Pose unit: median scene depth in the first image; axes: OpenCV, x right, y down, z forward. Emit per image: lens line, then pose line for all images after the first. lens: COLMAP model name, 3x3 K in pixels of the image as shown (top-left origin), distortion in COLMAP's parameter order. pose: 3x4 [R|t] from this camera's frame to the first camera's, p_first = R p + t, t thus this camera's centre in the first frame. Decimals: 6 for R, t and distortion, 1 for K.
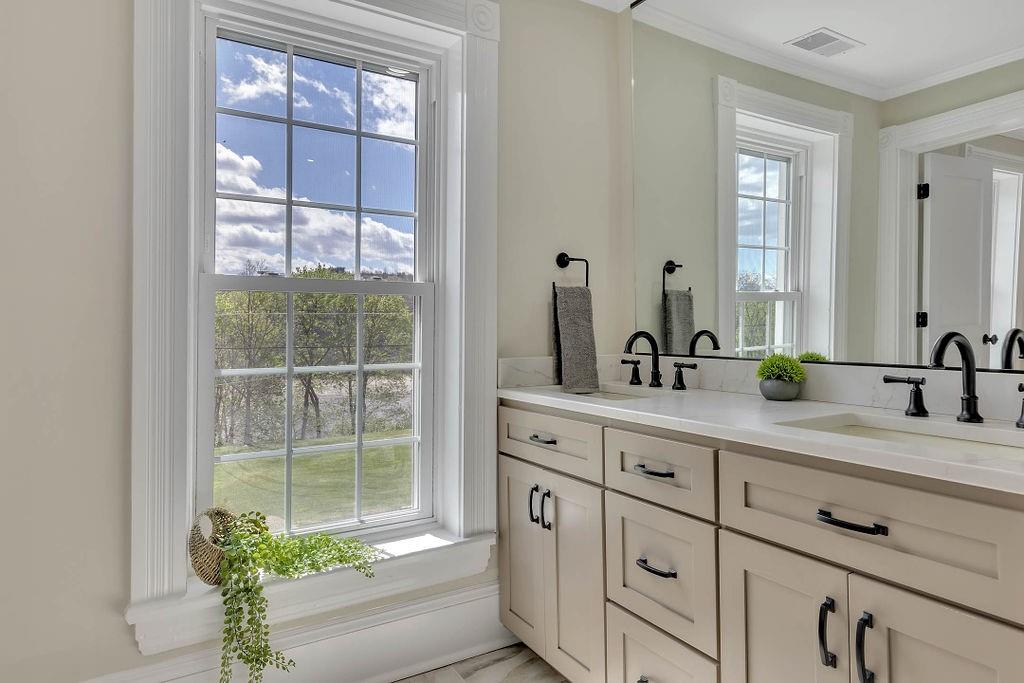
lens RADIAL K [[596.7, 0, 511.4], [0, 596.7, 316.2], [0, 0, 1]] dist [0.005764, -0.000238]
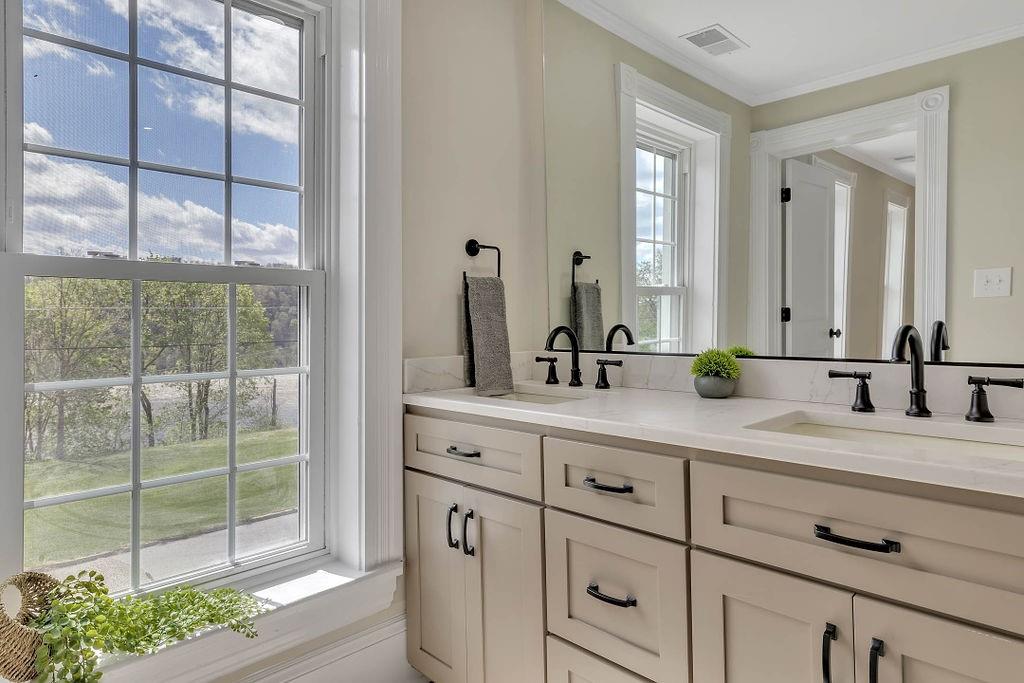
lens RADIAL K [[596.7, 0, 511.4], [0, 596.7, 316.2], [0, 0, 1]] dist [0.005764, -0.000238]
pose [[0.973620, -0.004054, 0.228141, -0.077625], [0.002125, 0.999960, 0.008699, 0.001937], [-0.228167, -0.007985, 0.973589, 0.142297]]
